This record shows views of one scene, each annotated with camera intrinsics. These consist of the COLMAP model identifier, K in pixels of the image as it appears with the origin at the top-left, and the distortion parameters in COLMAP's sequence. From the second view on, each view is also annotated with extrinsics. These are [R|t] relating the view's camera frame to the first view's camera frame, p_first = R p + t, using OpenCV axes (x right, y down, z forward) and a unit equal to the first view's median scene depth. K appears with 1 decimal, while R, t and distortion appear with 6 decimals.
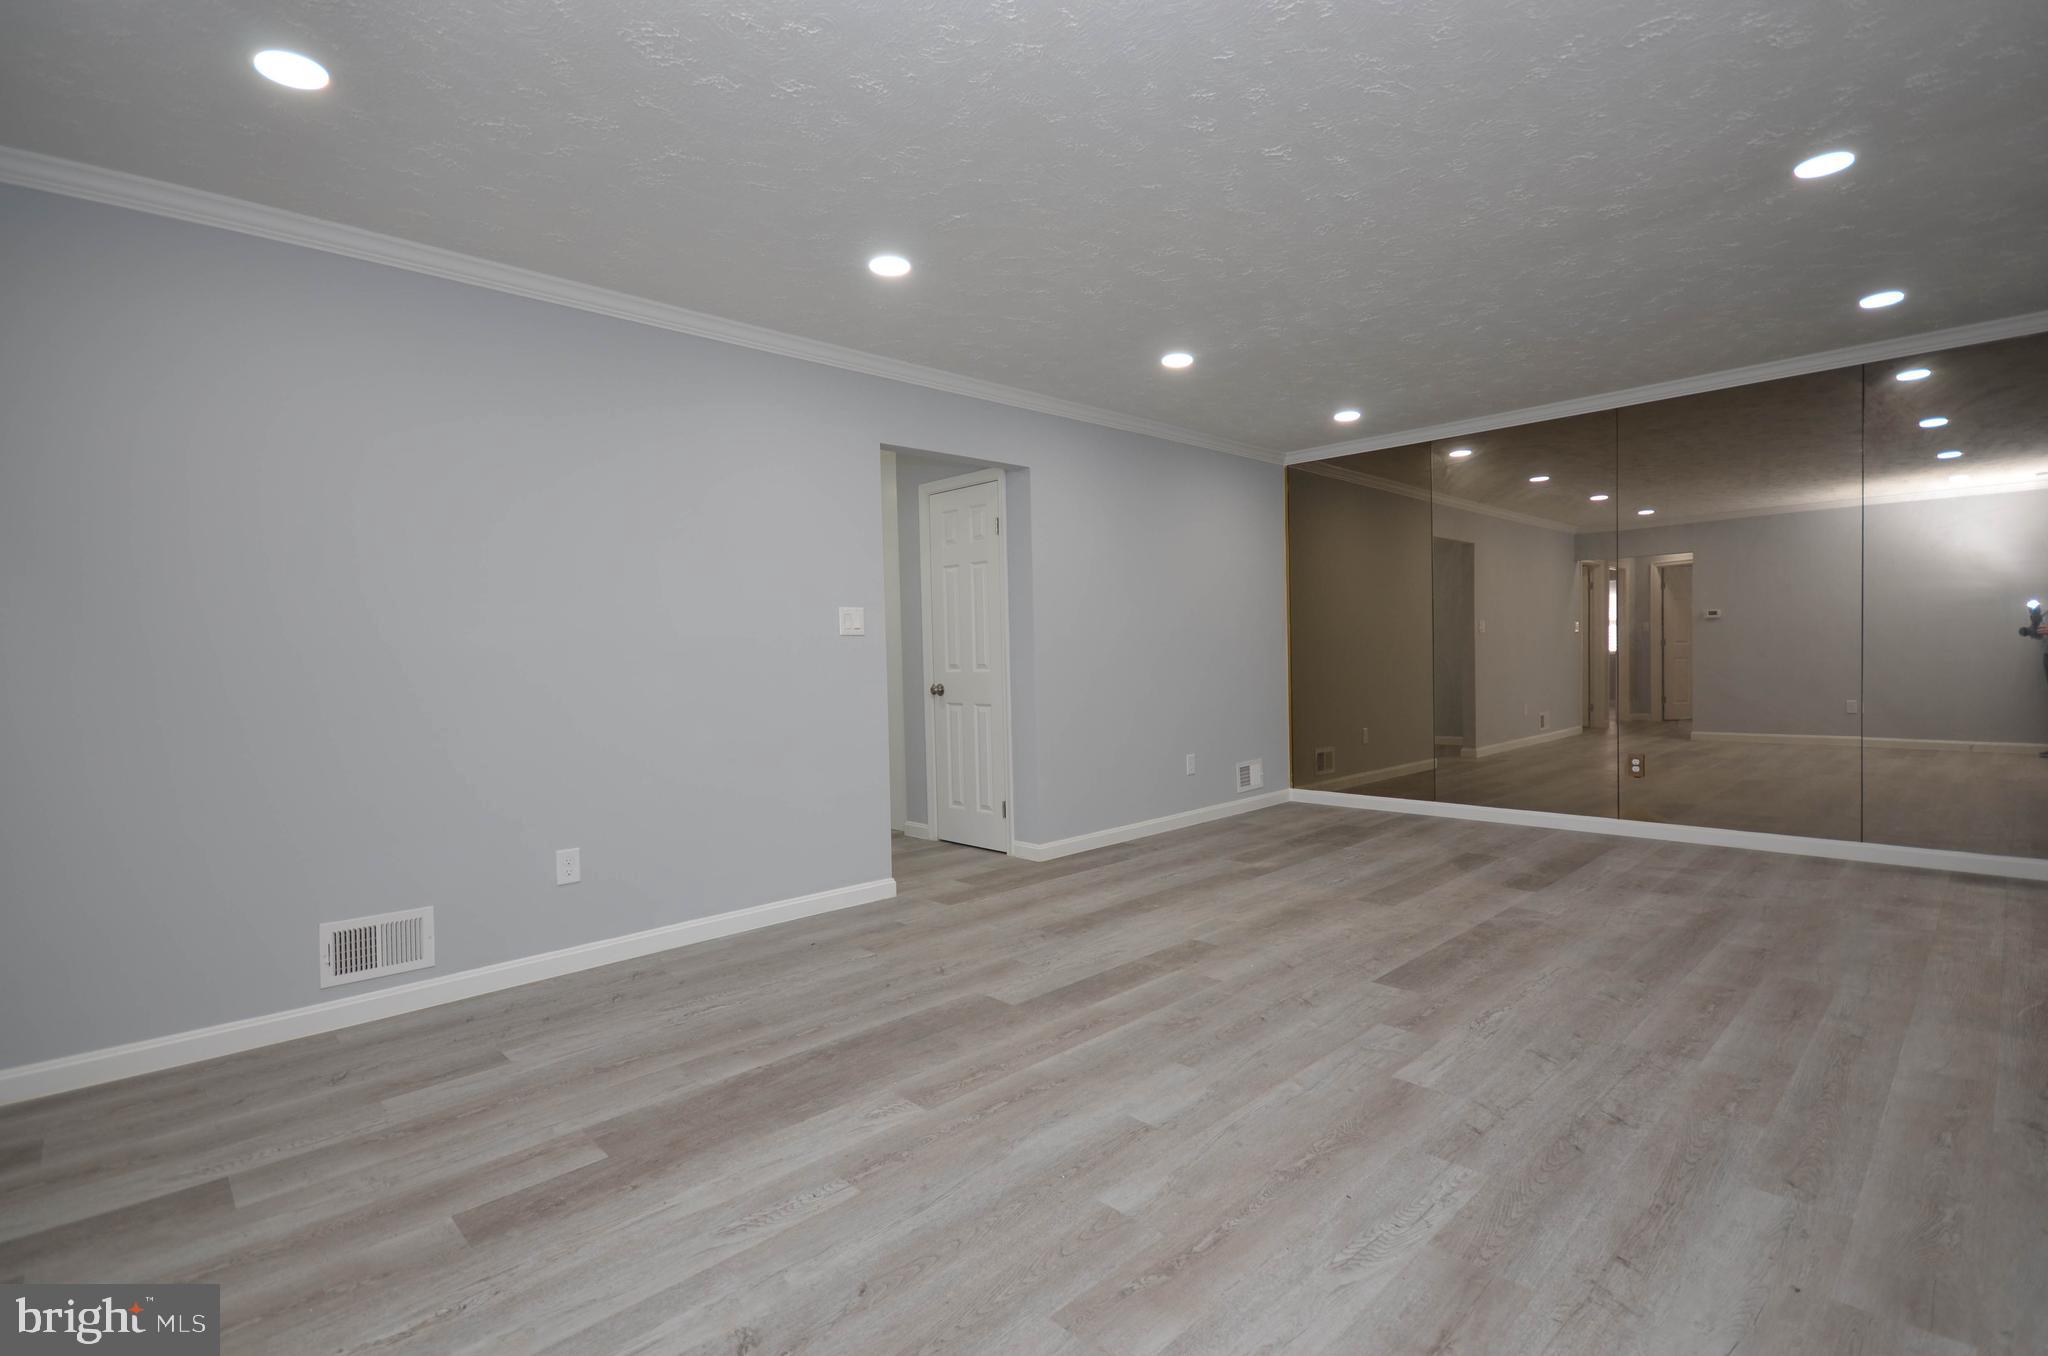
lens RADIAL K [[945.1, 0, 1027.7], [0, 945.1, 686.1], [0, 0, 1]] dist [0.002756, -0.002661]
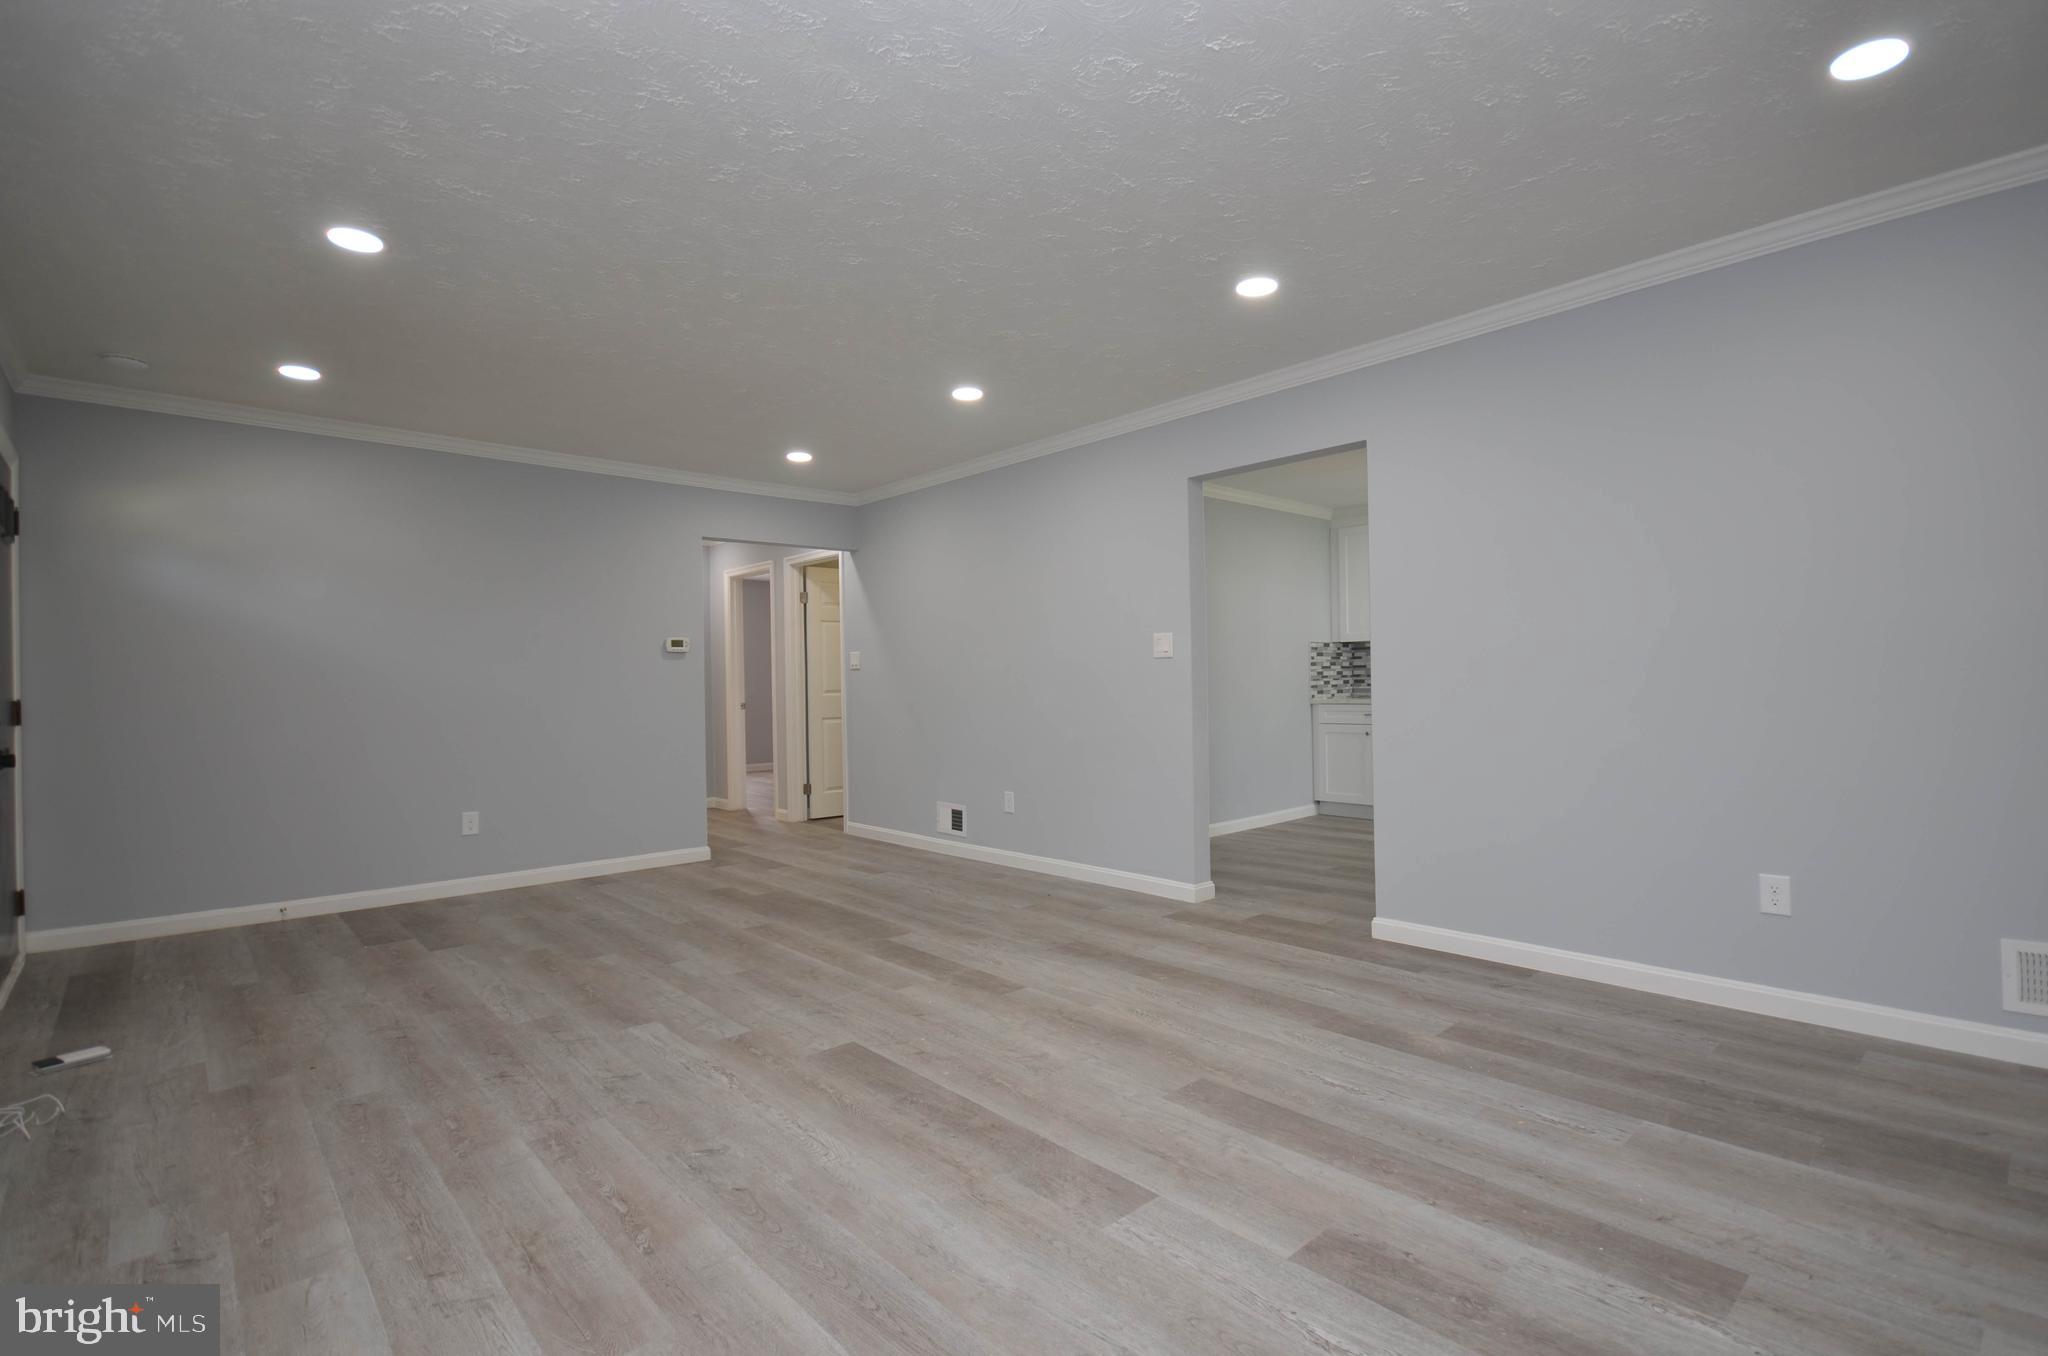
lens RADIAL K [[945.1, 0, 1067.4], [0, 945.1, 711.1], [0, 0, 1]] dist [0.002756, -0.002661]
pose [[0.001686, 0.053141, -0.998586, 1.323935], [-0.017512, 0.998435, 0.053103, -0.067415], [0.999845, 0.017398, 0.002614, 1.247673]]
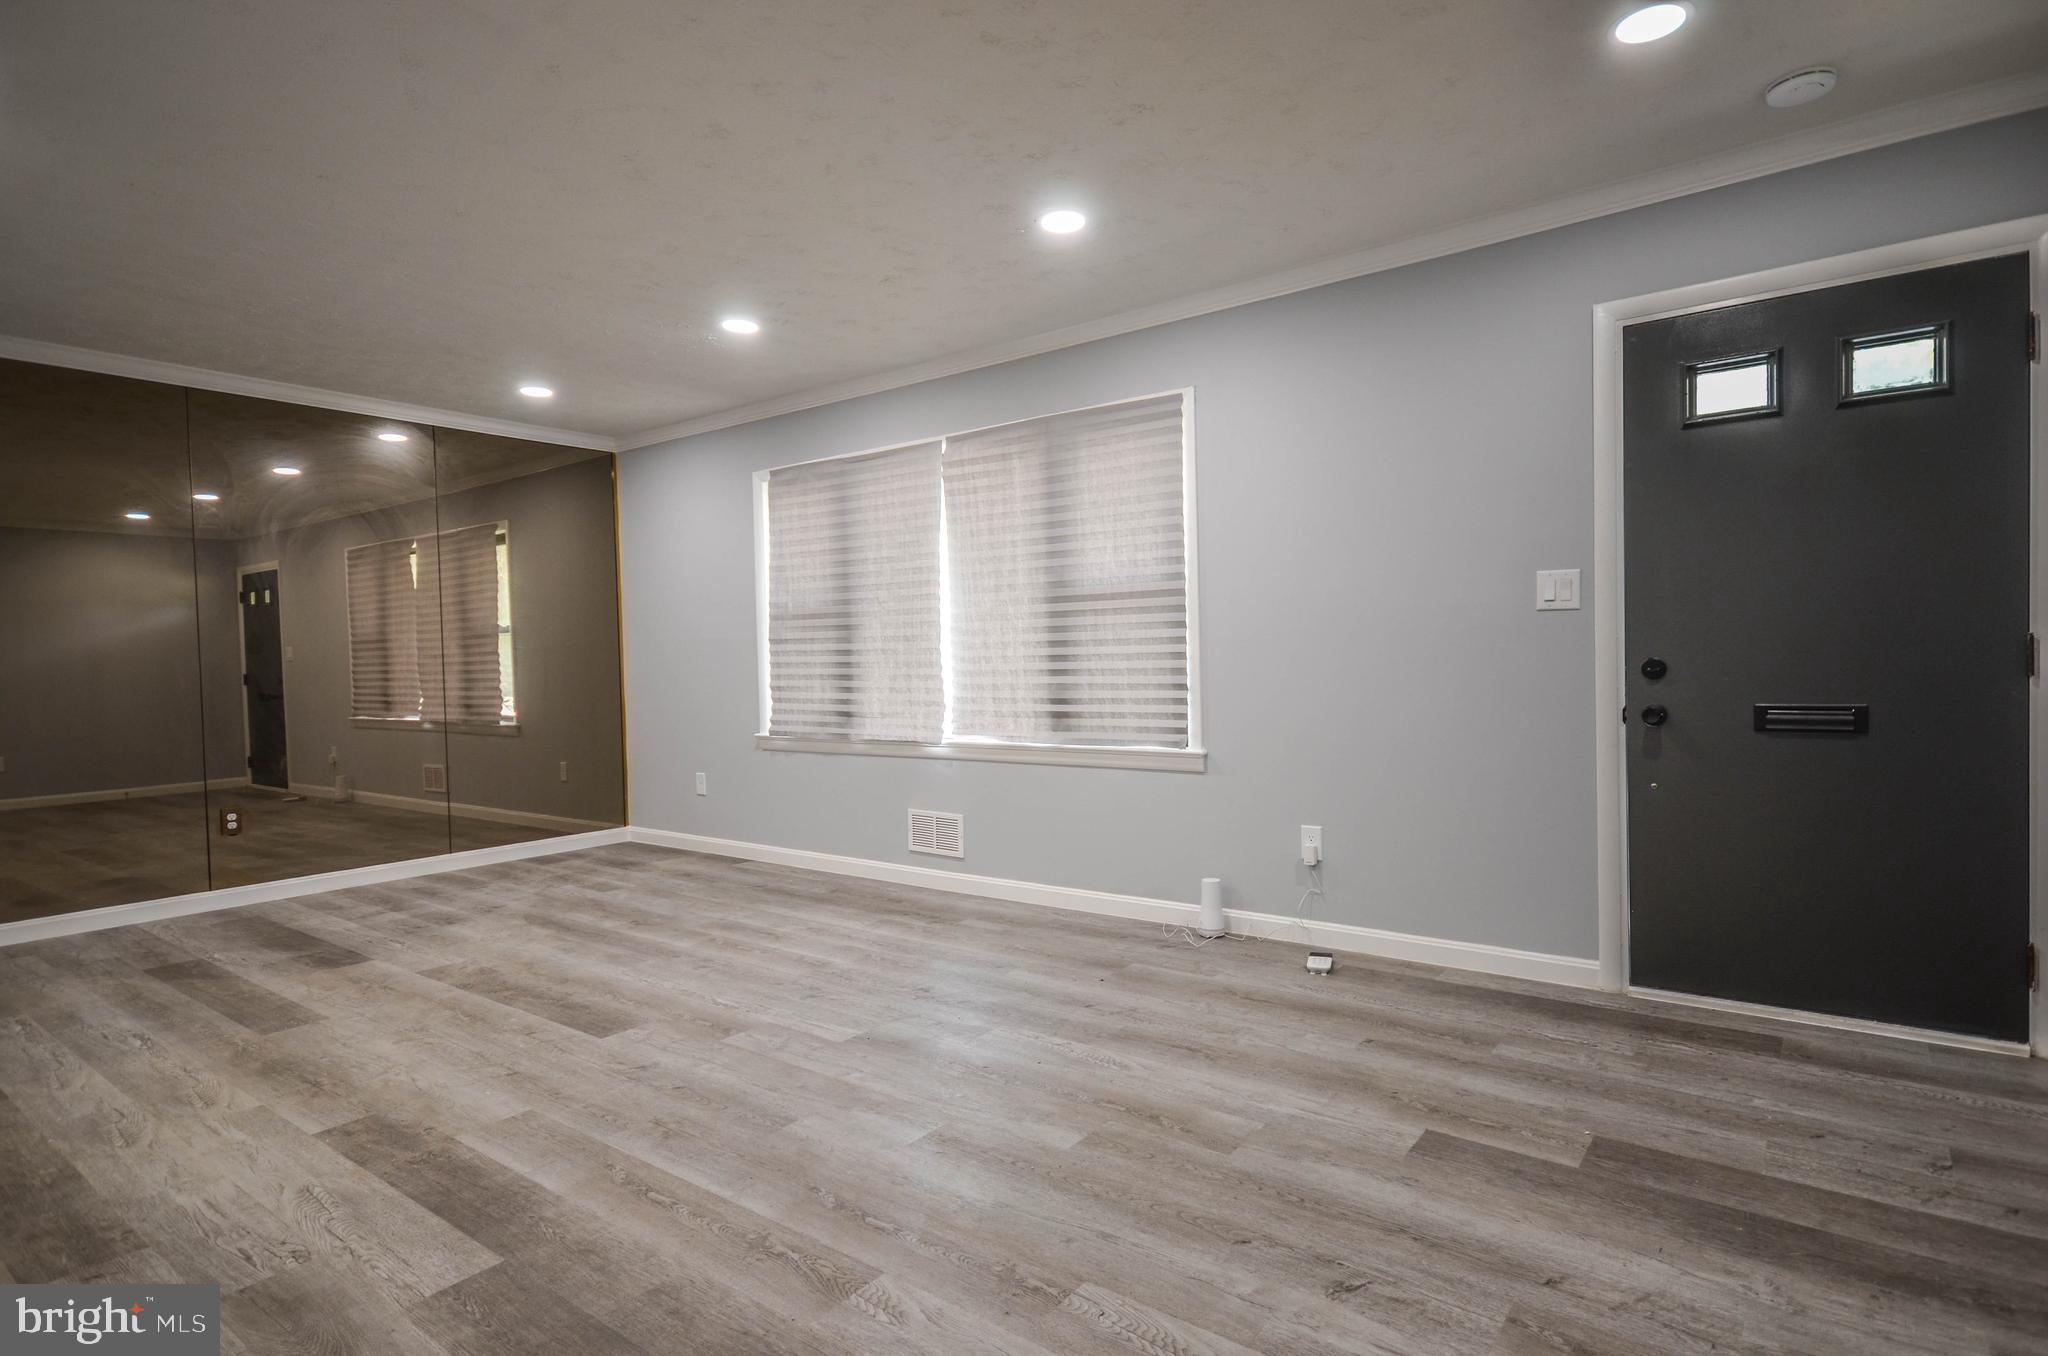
lens RADIAL K [[1052.3, 0, 1072.4], [0, 1052.3, 678.1], [0, 0, 1]] dist [0.007691, -0.001341]
pose [[-0.178143, 0.008665, 0.983967, -0.717778], [0.058173, 0.998305, 0.001741, -0.001179], [-0.982284, 0.057551, -0.178345, 0.749186]]
